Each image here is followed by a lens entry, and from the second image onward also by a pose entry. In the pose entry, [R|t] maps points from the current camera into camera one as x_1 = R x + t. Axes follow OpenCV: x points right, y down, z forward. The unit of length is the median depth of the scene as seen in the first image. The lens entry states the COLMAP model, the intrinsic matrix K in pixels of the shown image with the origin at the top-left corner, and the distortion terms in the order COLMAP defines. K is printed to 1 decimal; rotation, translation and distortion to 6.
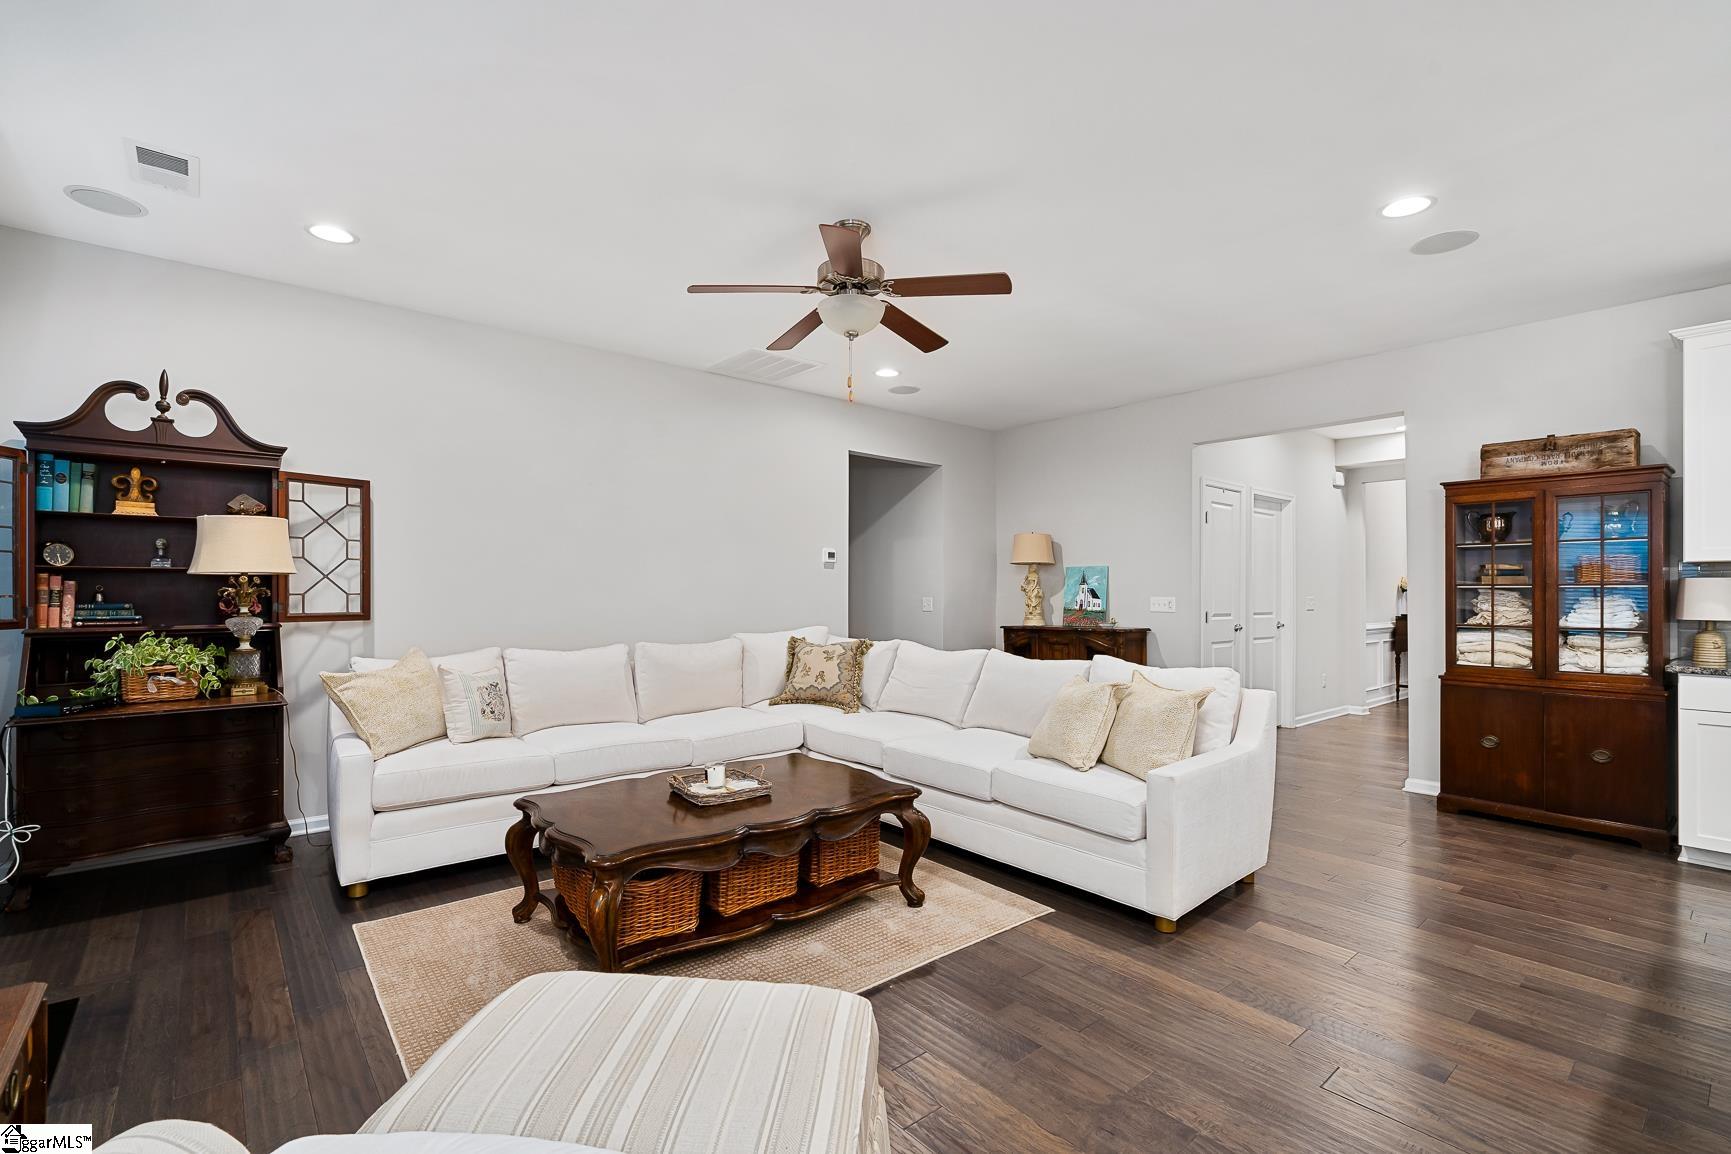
lens RADIAL K [[782.0, 0, 865.5], [0, 782.0, 577.0], [0, 0, 1]] dist [0.002297, 0.000350]
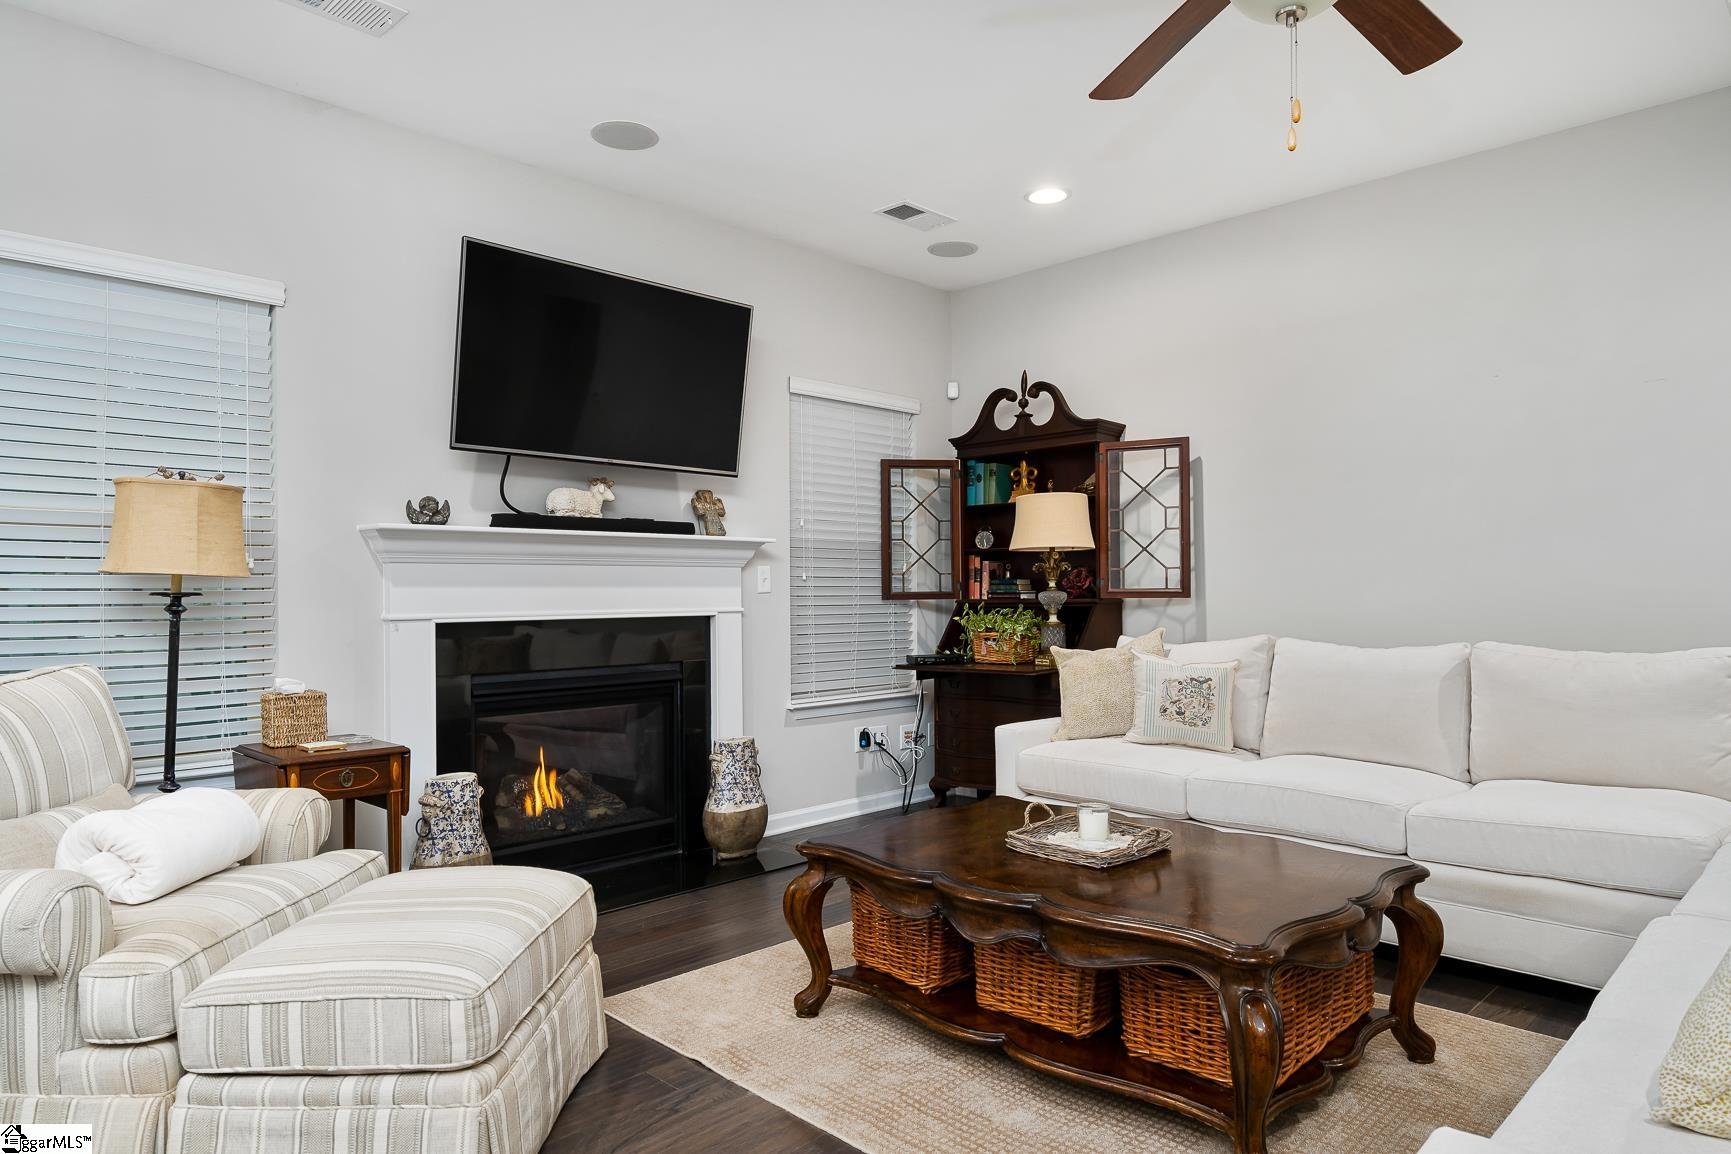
lens RADIAL K [[1050.1, 0, 844.7], [0, 1050.1, 575.8], [0, 0, 1]] dist [-0.001479, -0.000577]
pose [[0.083796, -0.014885, -0.996372, 0.547099], [0.026377, 0.999571, -0.012714, 0.039613], [0.996134, -0.025216, 0.084153, 0.581942]]
